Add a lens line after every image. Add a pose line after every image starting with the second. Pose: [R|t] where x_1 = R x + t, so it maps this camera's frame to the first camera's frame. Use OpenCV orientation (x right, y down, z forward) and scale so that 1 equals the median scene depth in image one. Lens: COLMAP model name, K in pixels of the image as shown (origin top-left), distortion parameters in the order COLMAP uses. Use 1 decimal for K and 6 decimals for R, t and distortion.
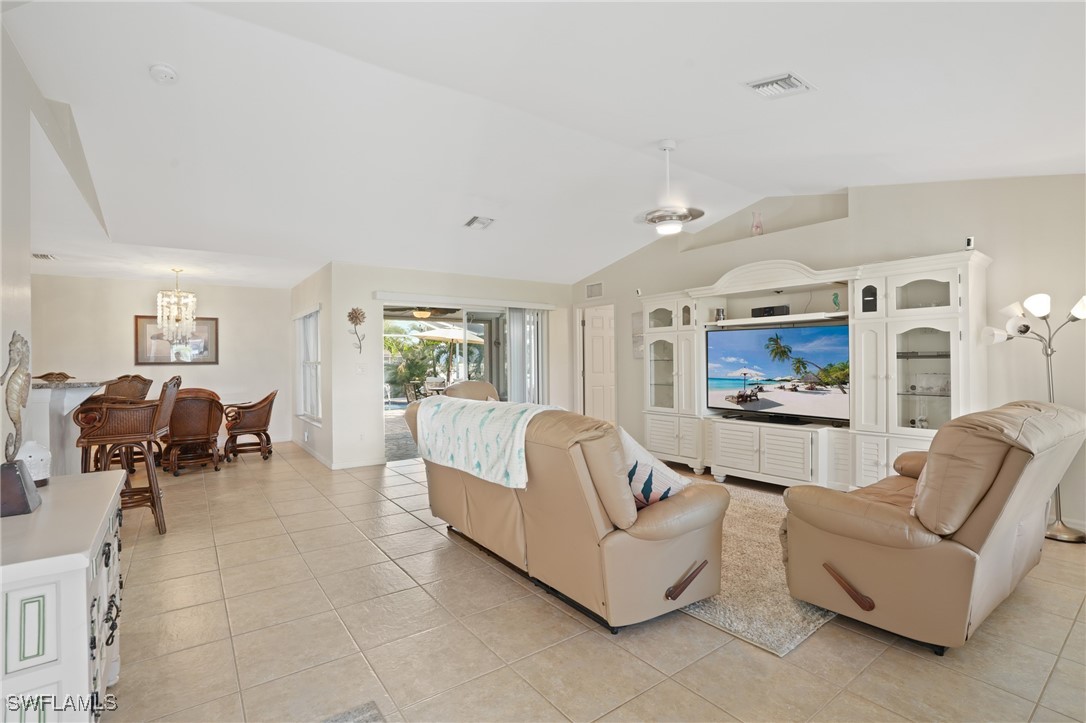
lens RADIAL K [[503.2, 0, 545.8], [0, 503.2, 359.8], [0, 0, 1]] dist [-0.072163, 0.027124]
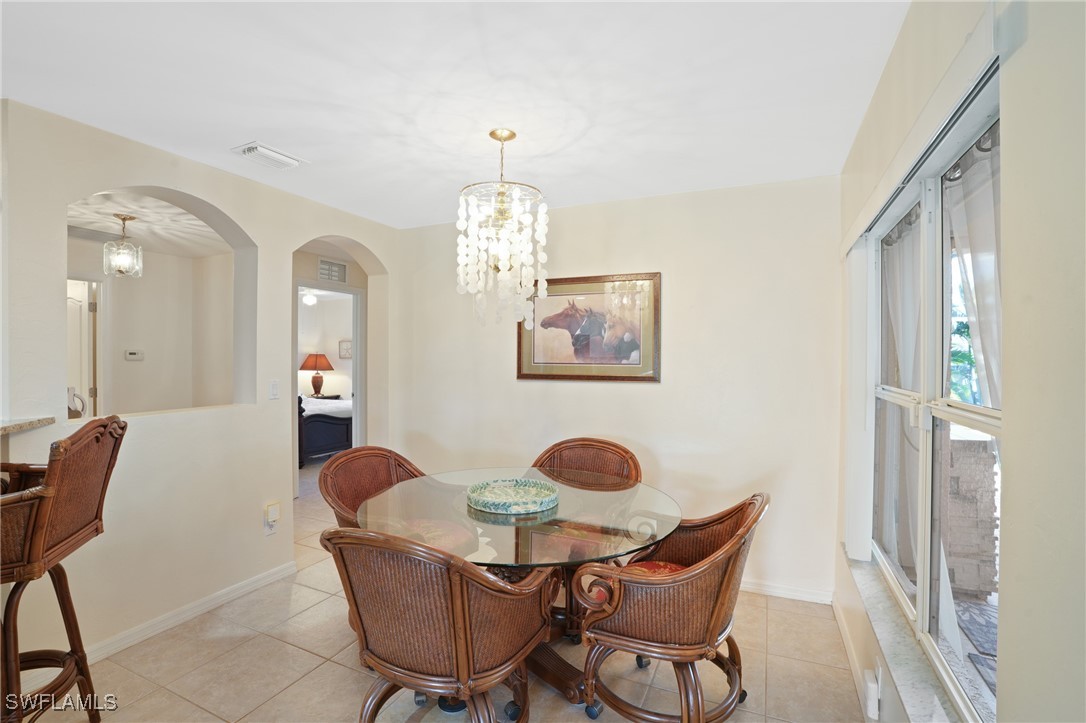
lens RADIAL K [[503.2, 0, 545.8], [0, 503.2, 359.8], [0, 0, 1]] dist [-0.072163, 0.027124]
pose [[0.490060, 0.017083, -0.871521, -0.452479], [-0.006272, 0.999851, 0.016071, -0.021599], [0.871666, -0.002410, 0.490094, 0.934557]]
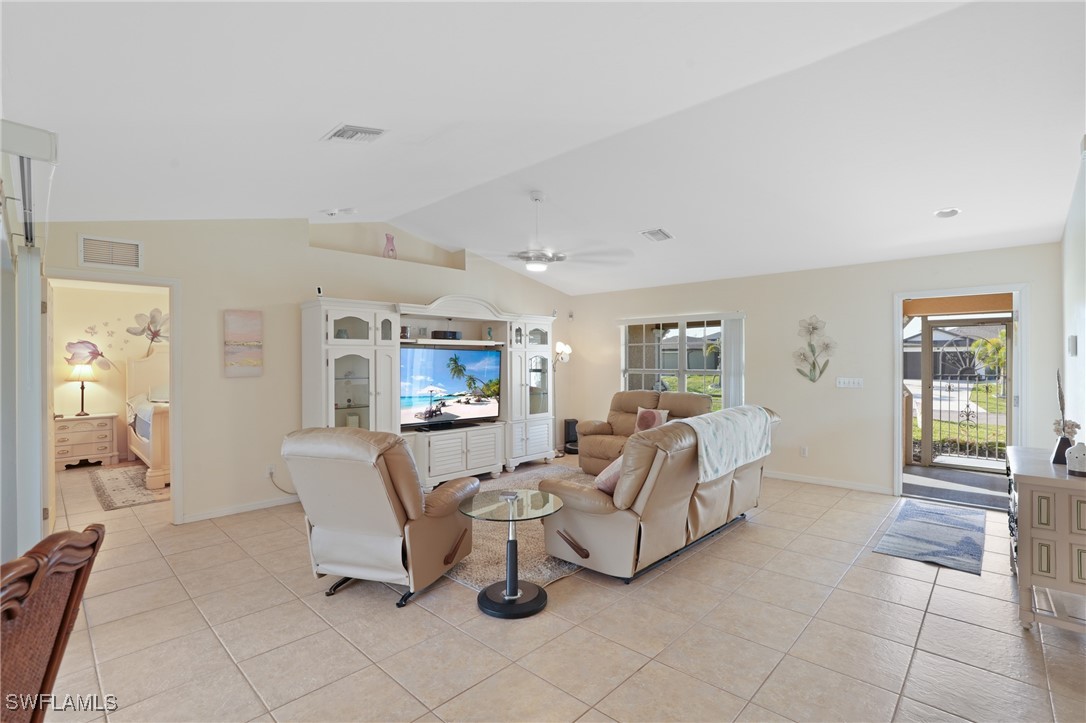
lens RADIAL K [[503.2, 0, 545.8], [0, 503.2, 359.8], [0, 0, 1]] dist [-0.072163, 0.027124]
pose [[-0.181632, 0.013043, 0.983280, -0.673435], [0.005460, 0.999910, -0.012255, -0.019694], [-0.983351, 0.003143, -0.181687, 0.867089]]
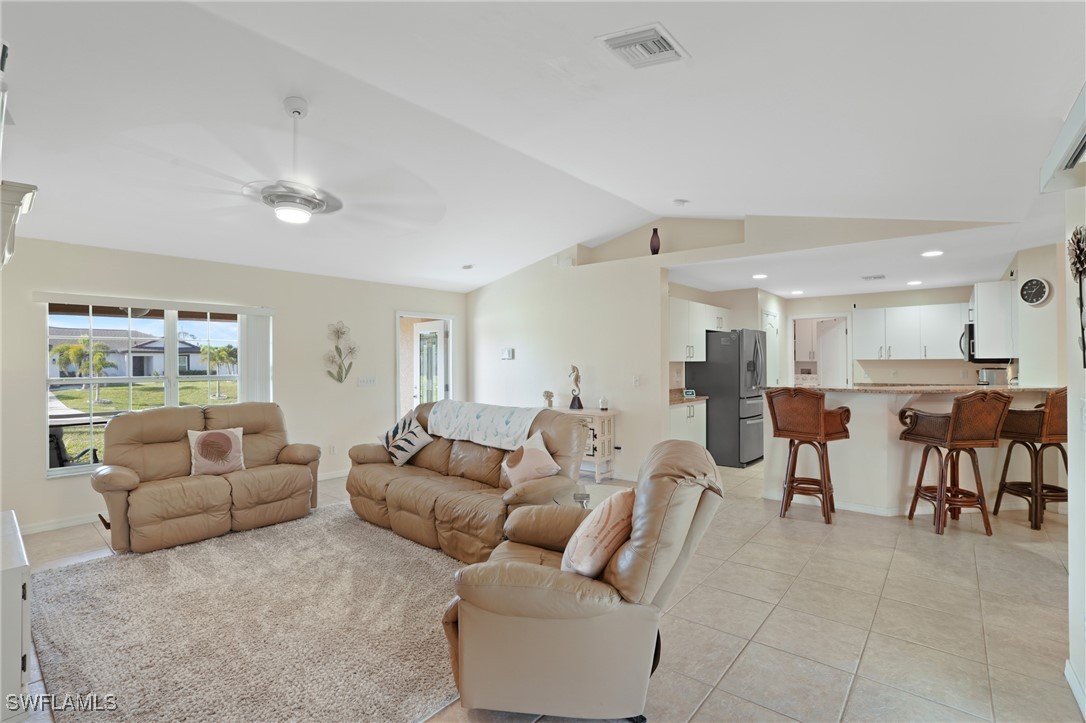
lens RADIAL K [[503.2, 0, 545.8], [0, 503.2, 359.8], [0, 0, 1]] dist [-0.072163, 0.027124]
pose [[-0.970906, 0.014460, -0.239022, 0.038655], [0.015467, 0.999878, -0.002340, -0.024277], [0.238959, -0.005969, -0.971011, 1.318425]]
